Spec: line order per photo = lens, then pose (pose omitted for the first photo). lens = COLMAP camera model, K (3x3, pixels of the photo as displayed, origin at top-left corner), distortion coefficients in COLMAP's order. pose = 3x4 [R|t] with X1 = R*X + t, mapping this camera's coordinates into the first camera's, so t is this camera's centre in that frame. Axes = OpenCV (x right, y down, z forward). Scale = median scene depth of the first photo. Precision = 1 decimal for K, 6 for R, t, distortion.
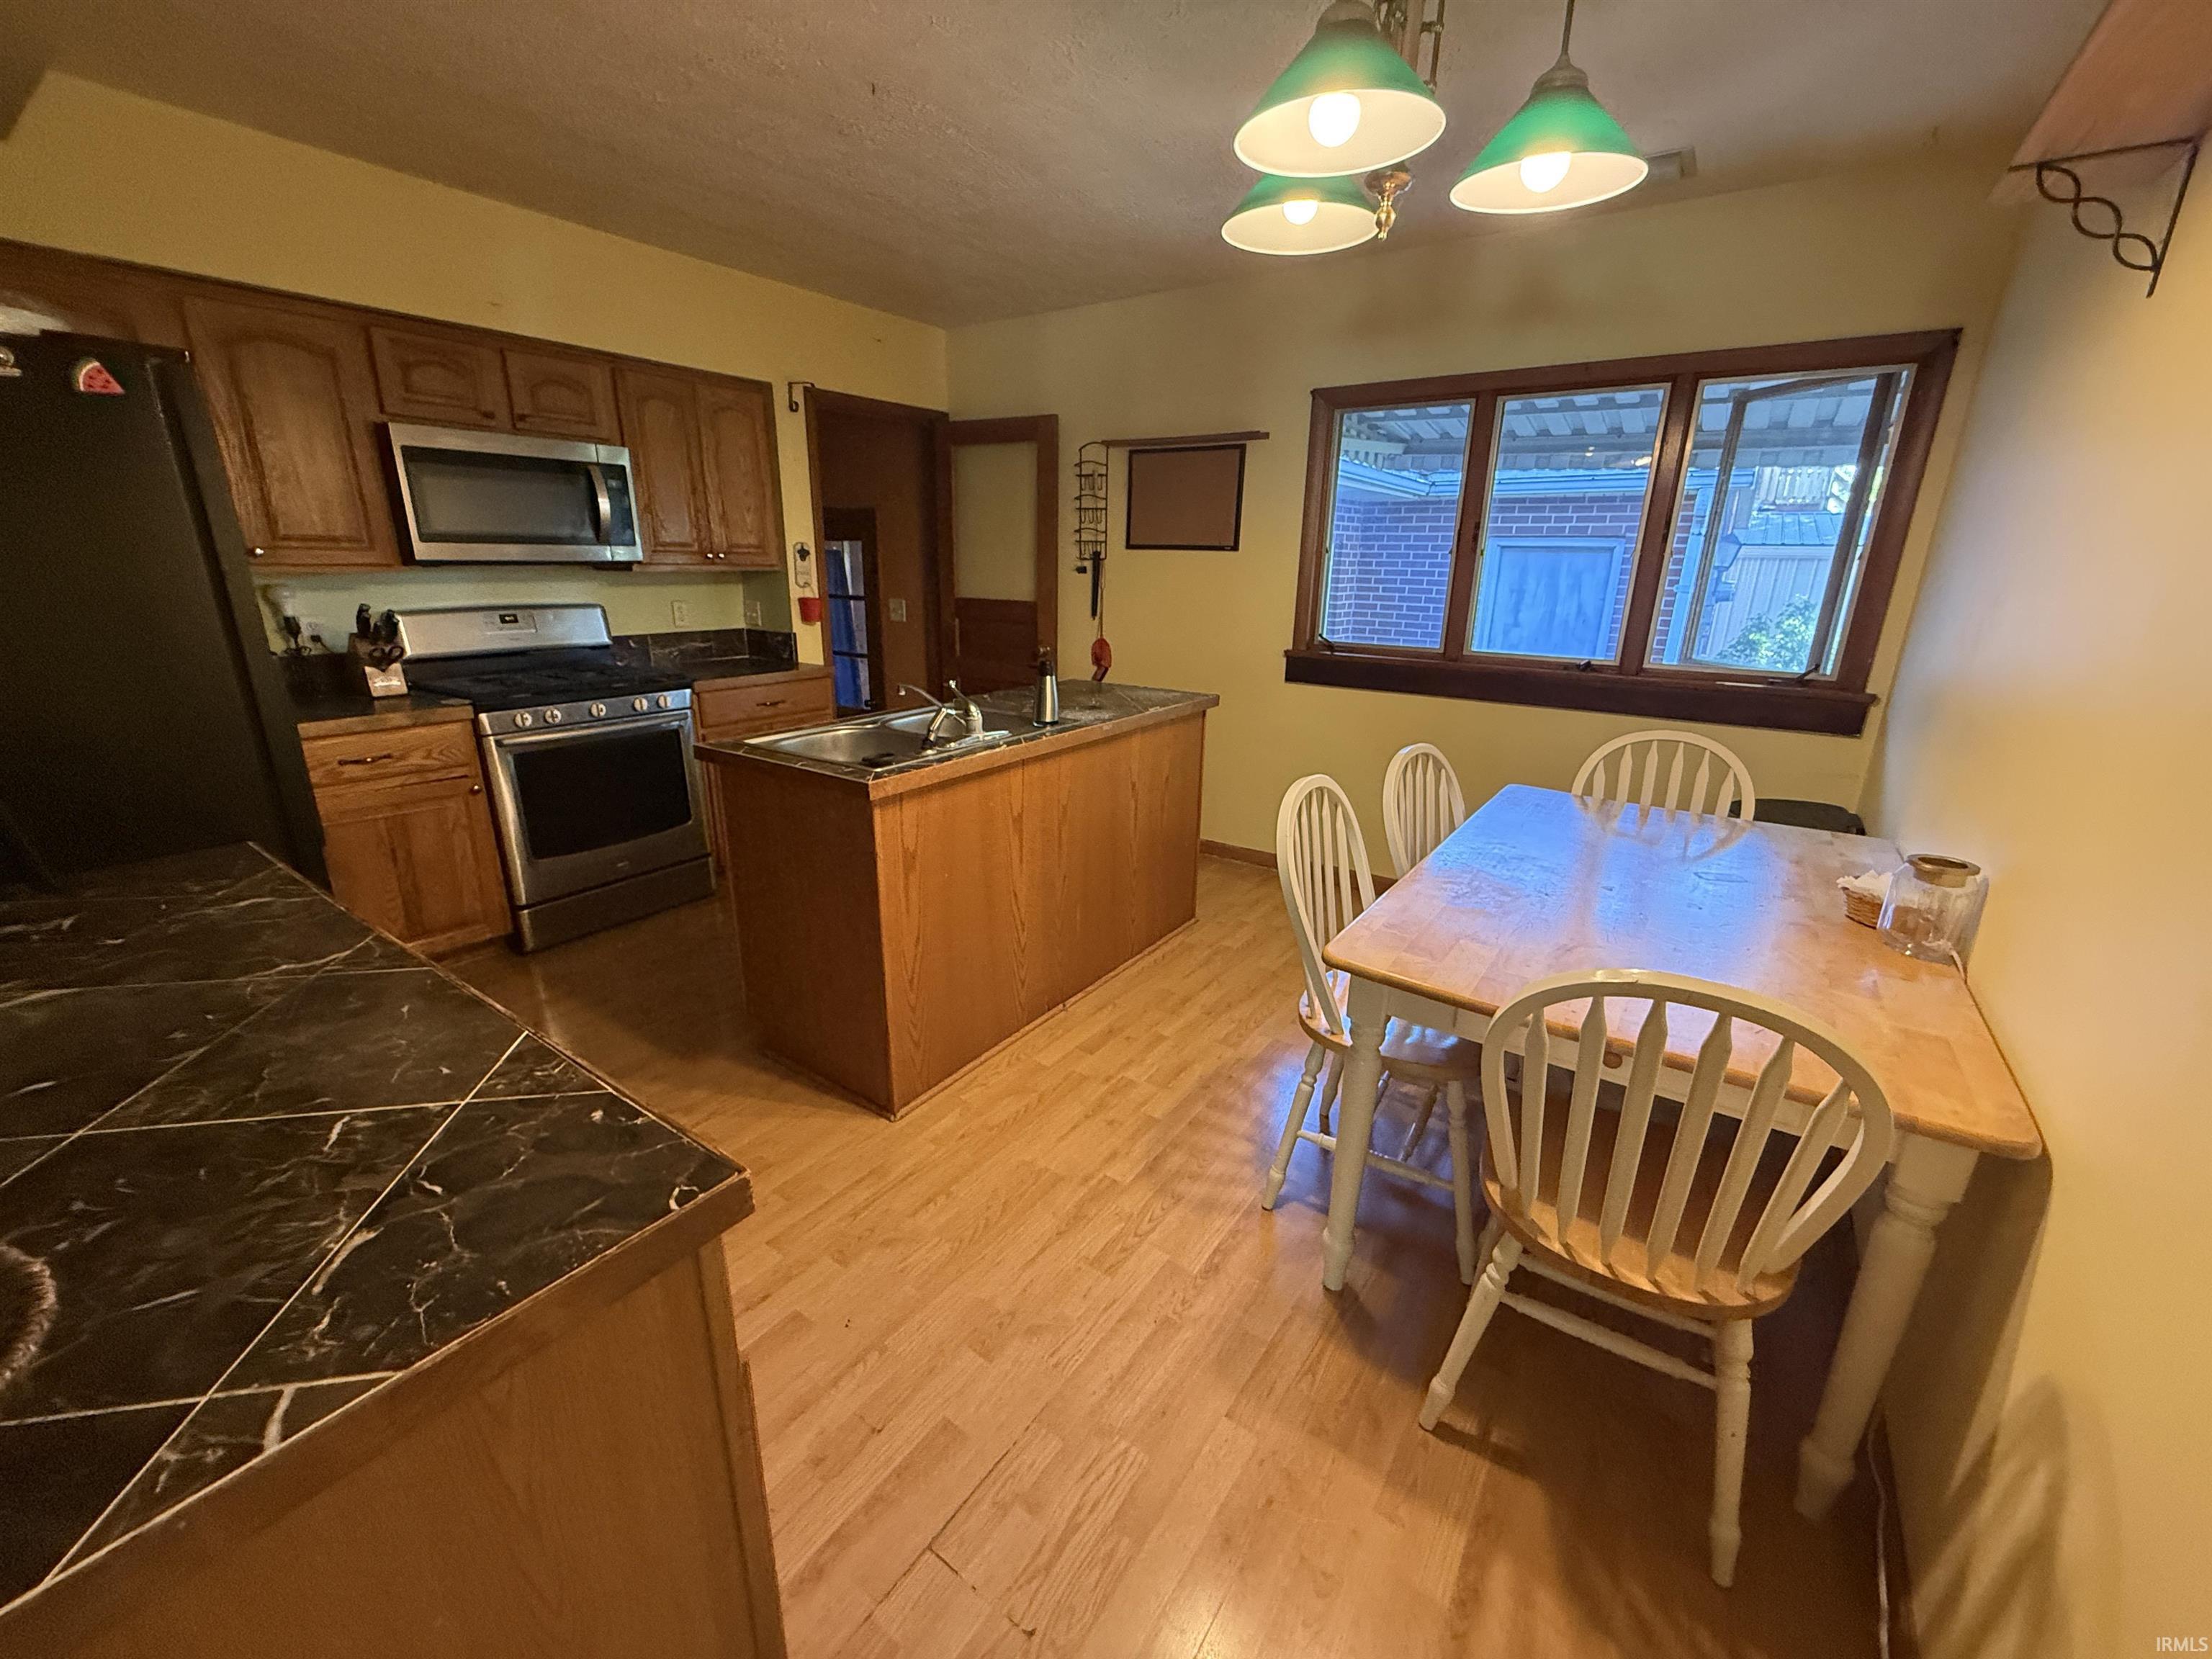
lens RADIAL K [[880.4, 0, 1106.4], [0, 880.4, 832.2], [0, 0, 1]] dist [-0.003431, -0.000076]
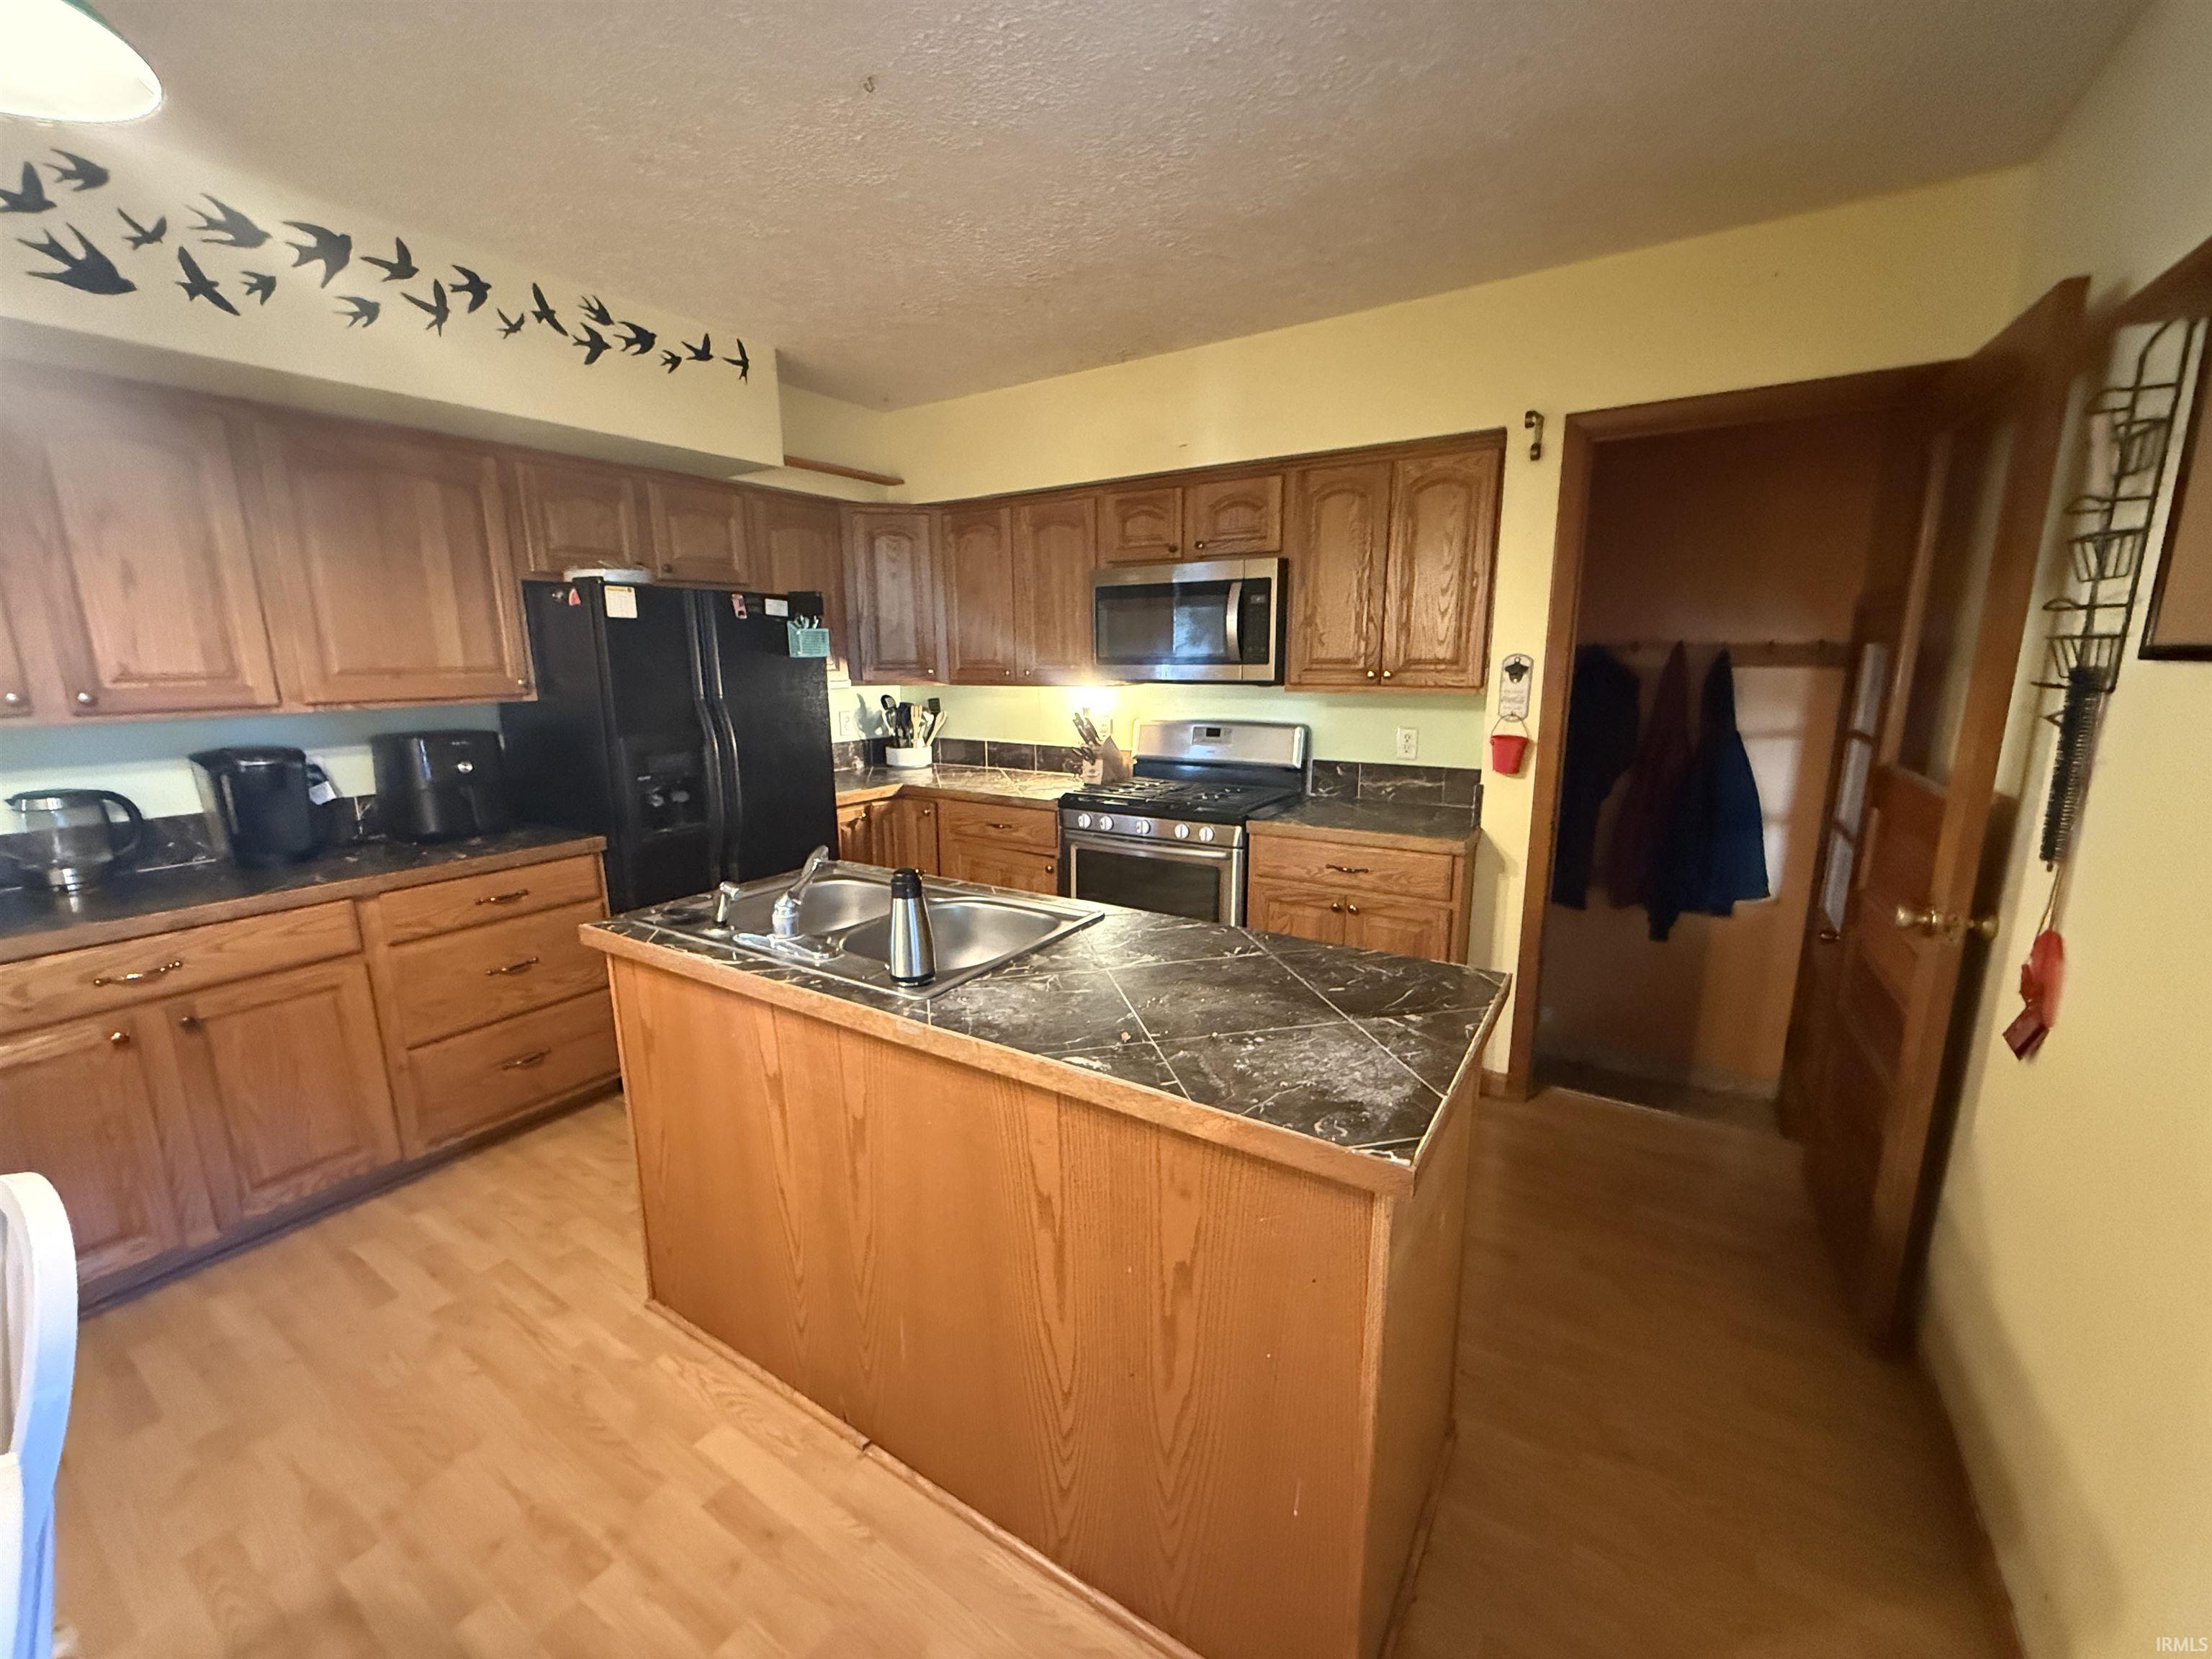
lens RADIAL K [[880.4, 0, 1094.2], [0, 880.4, 830.3], [0, 0, 1]] dist [-0.003431, -0.000076]
pose [[0.031666, 0.180948, -0.982983, 0.359713], [-0.289397, 0.943009, 0.164267, -0.256991], [0.956685, 0.279271, 0.082227, 0.788162]]
